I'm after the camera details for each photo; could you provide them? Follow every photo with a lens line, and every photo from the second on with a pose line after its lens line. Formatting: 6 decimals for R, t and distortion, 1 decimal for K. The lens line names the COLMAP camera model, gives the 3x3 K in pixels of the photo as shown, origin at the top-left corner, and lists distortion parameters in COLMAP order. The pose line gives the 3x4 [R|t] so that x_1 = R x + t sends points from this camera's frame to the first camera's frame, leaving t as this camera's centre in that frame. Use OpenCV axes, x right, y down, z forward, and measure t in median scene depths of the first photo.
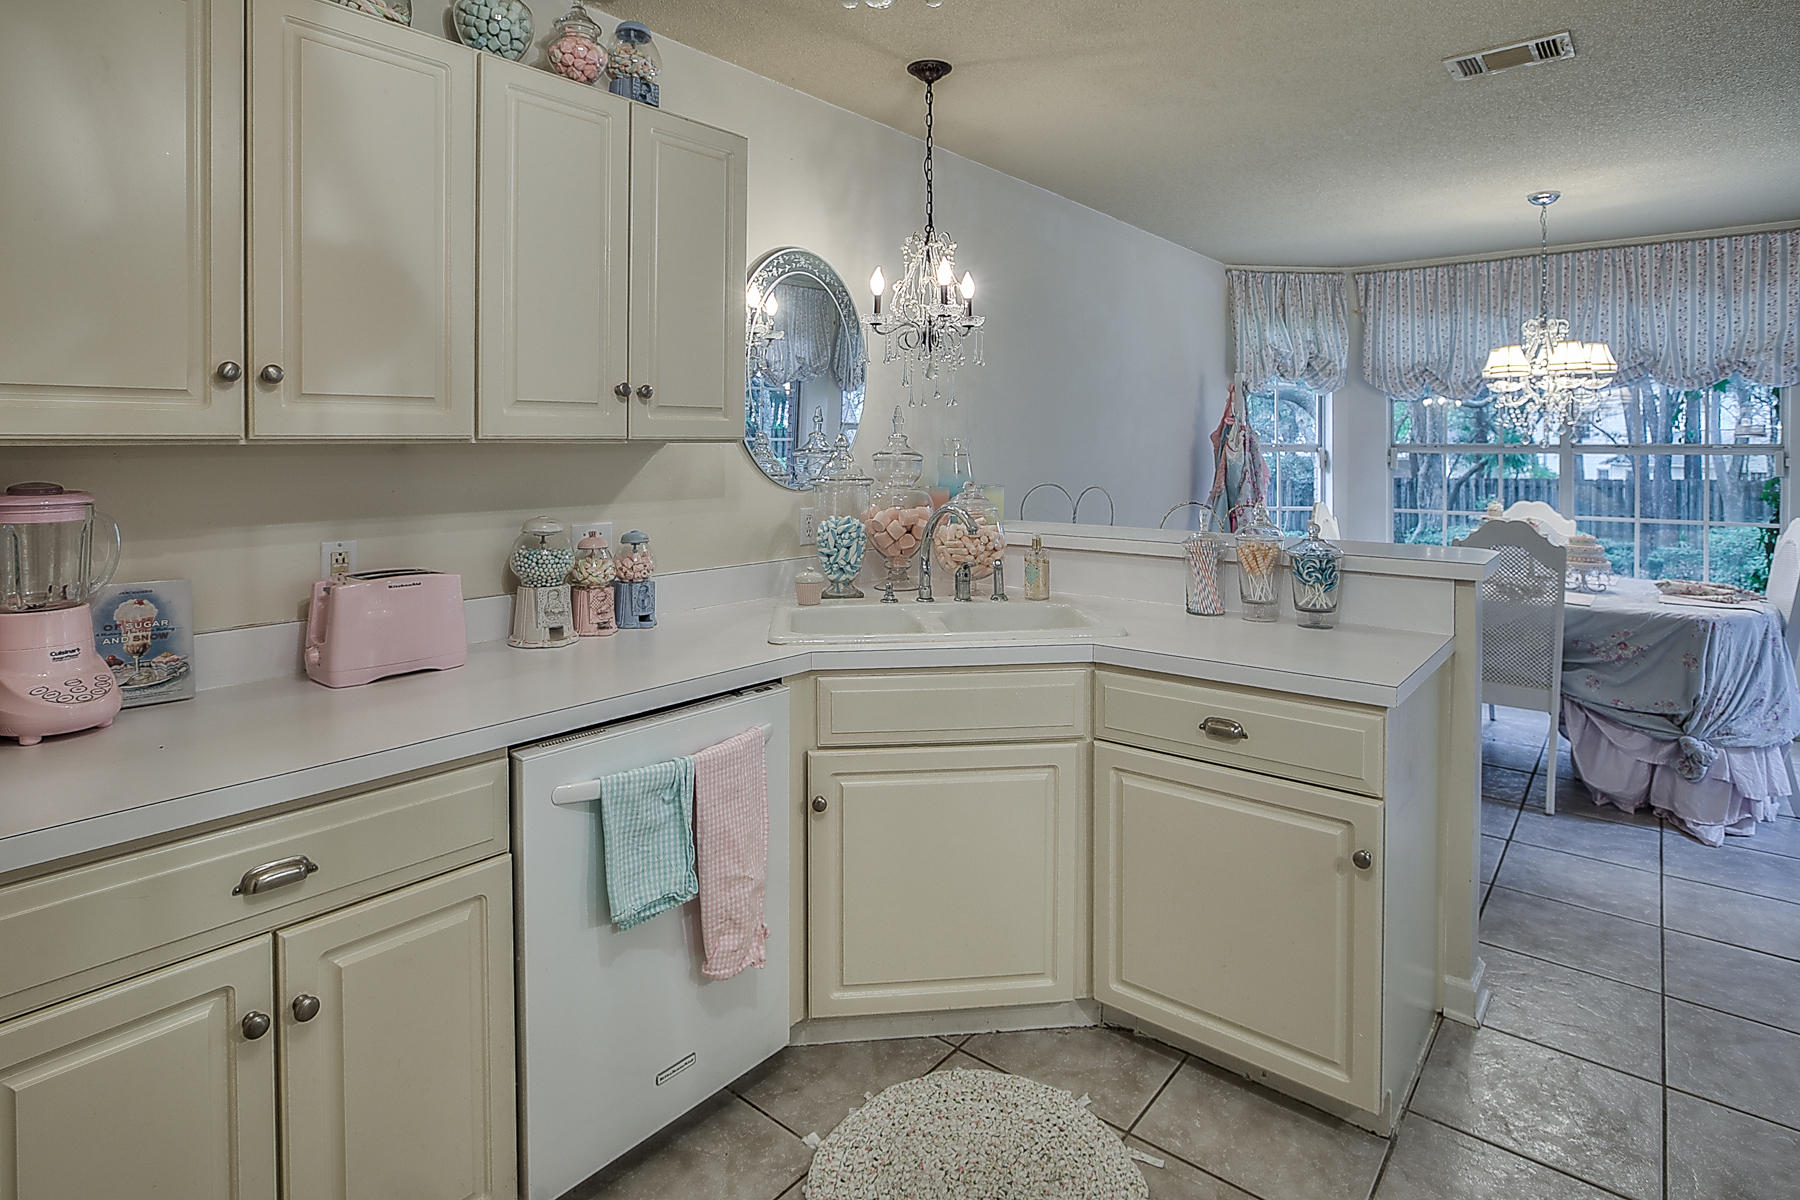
lens RADIAL K [[984.9, 0, 894.5], [0, 984.9, 452.3], [0, 0, 1]] dist [-0.046482, 0.030435]
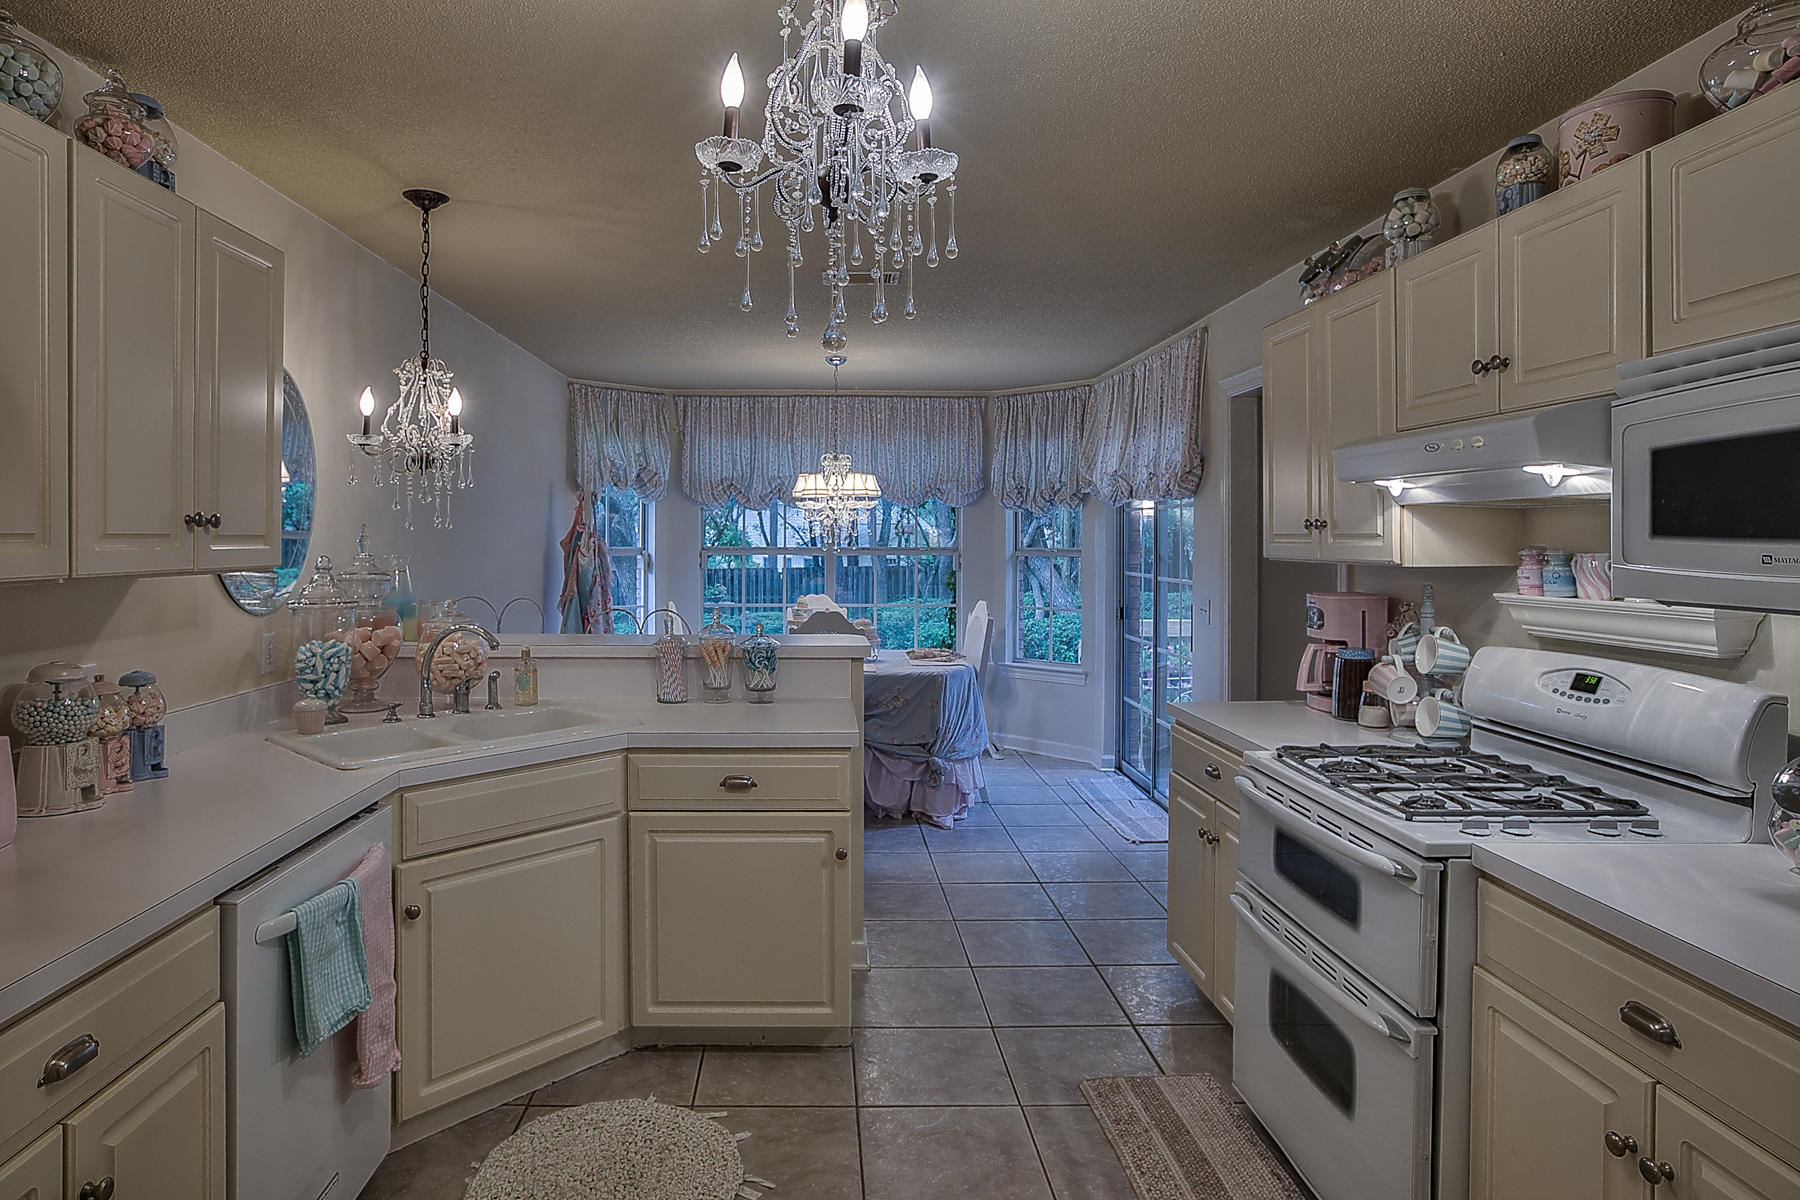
lens RADIAL K [[1007.8, 0, 894.3], [0, 1007.8, 566.1], [0, 0, 1]] dist [-0.001076, -0.000157]
pose [[0.754291, -0.016186, 0.656341, -0.197609], [0.004346, 0.999797, 0.019661, -0.017898], [-0.656526, -0.011978, 0.754208, -0.081647]]
